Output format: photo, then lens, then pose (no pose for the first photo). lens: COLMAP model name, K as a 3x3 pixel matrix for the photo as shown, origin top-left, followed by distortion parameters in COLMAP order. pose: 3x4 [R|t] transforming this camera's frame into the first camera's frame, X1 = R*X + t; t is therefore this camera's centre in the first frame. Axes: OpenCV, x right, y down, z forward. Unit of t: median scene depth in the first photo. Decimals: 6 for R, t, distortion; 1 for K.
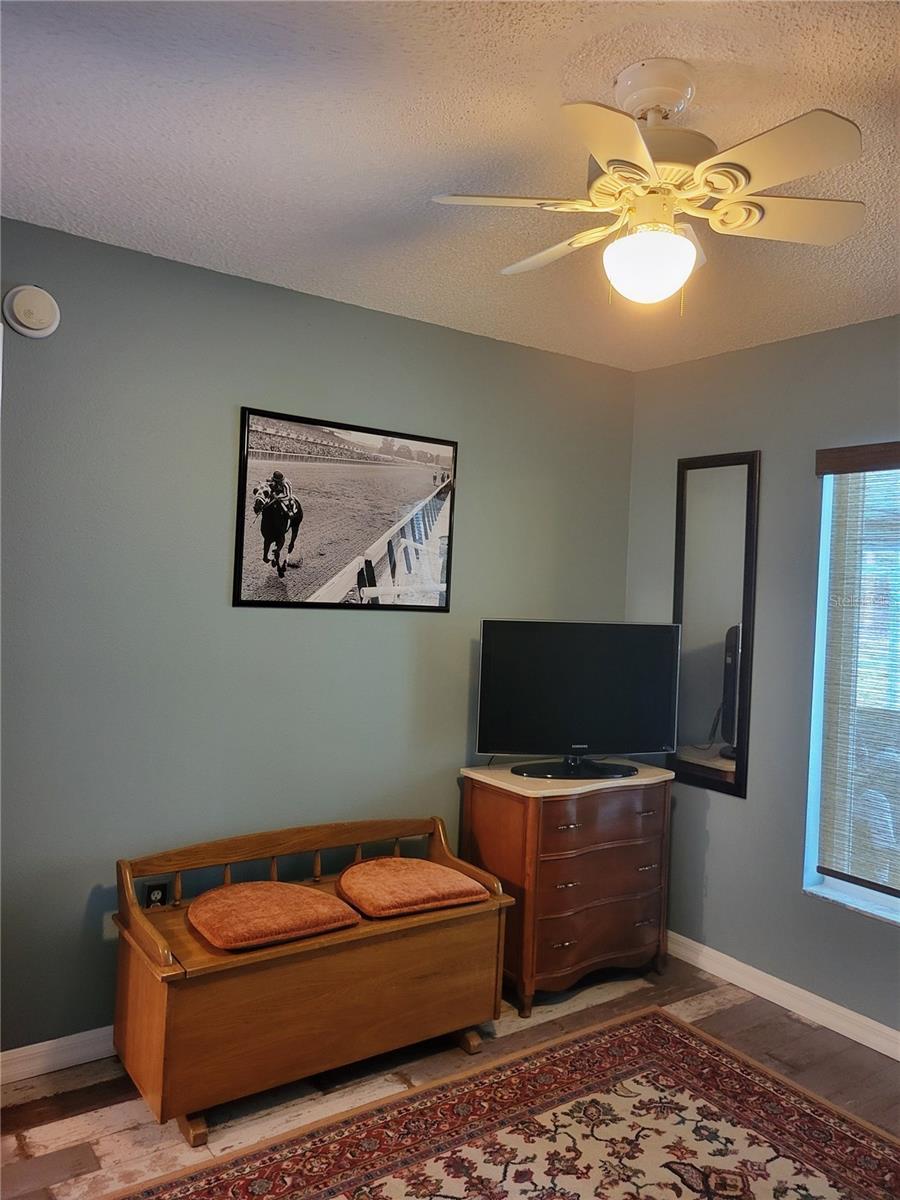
lens RADIAL K [[902.8, 0, 457.9], [0, 902.8, 595.3], [0, 0, 1]] dist [0.057100, -0.046282]
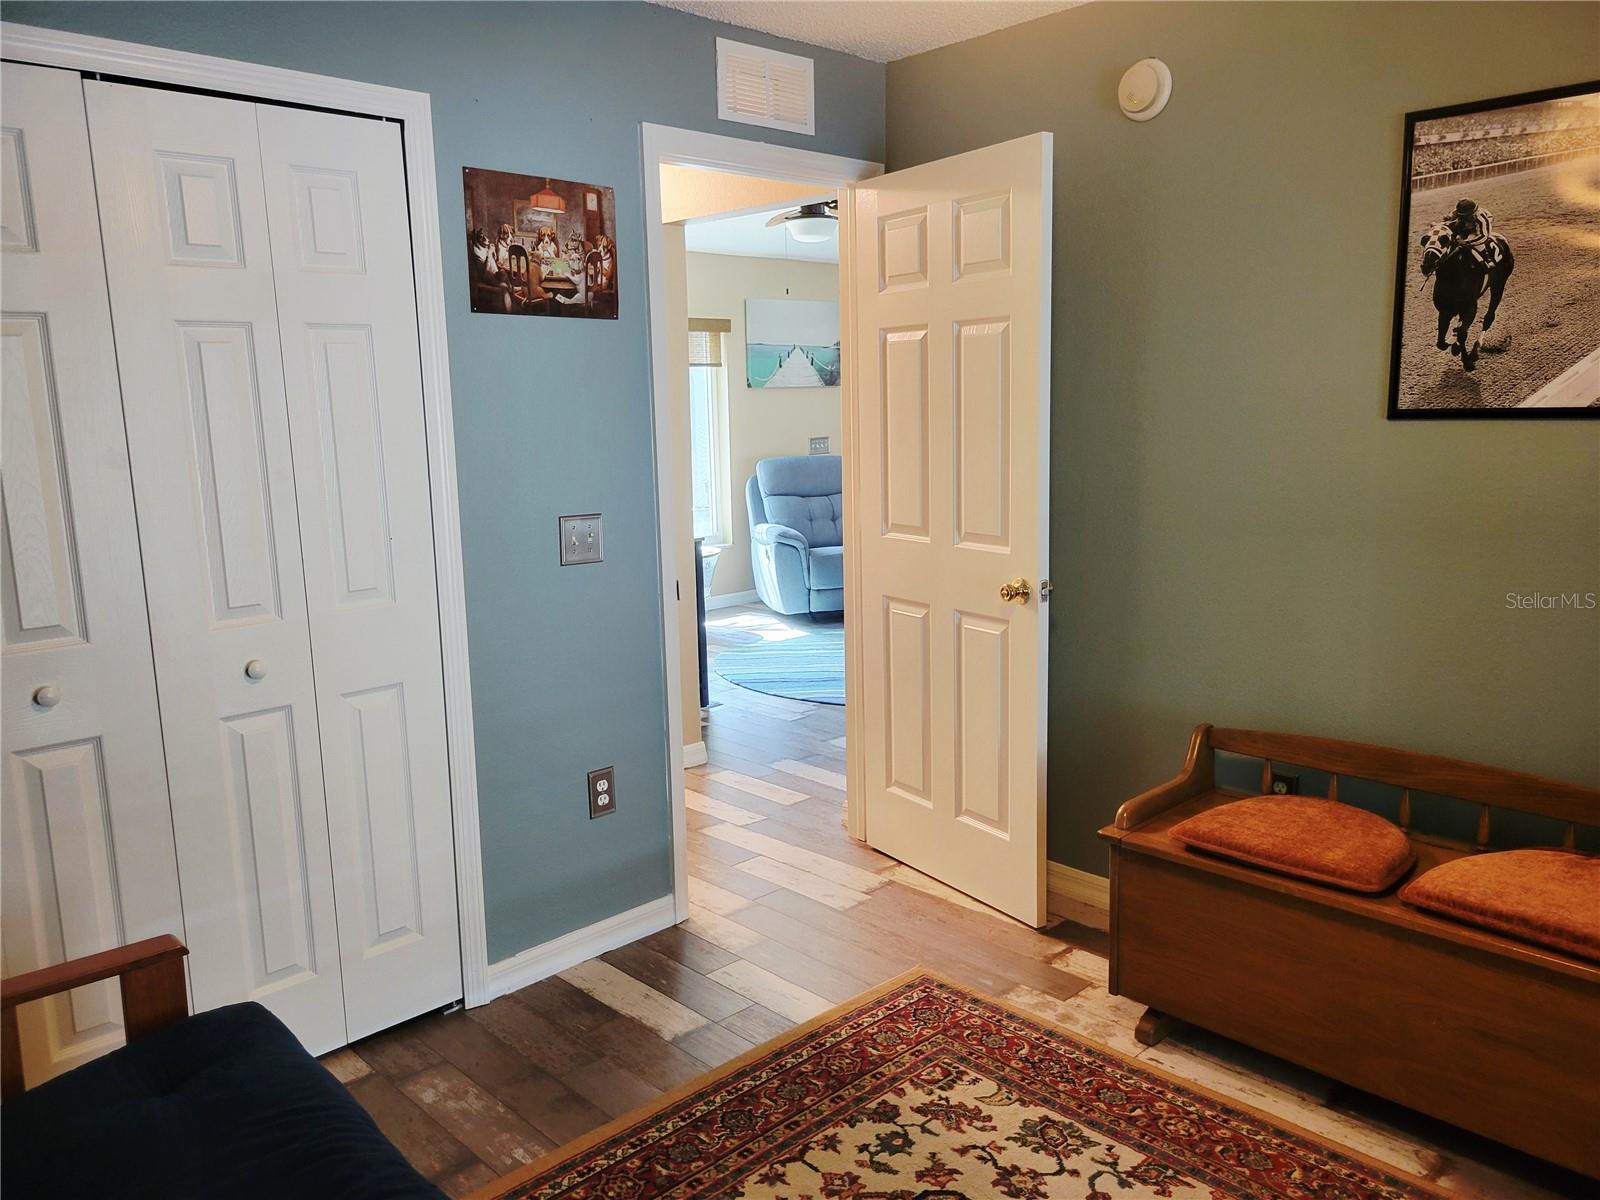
lens RADIAL K [[1203.7, 0, 801.0], [0, 1203.7, 585.7], [0, 0, 1]] dist [0.057100, -0.046282]
pose [[0.146414, 0.105855, -0.983543, 0.600037], [0.020649, 0.993714, 0.110023, 0.026611], [0.989008, -0.036418, 0.143308, 0.415469]]
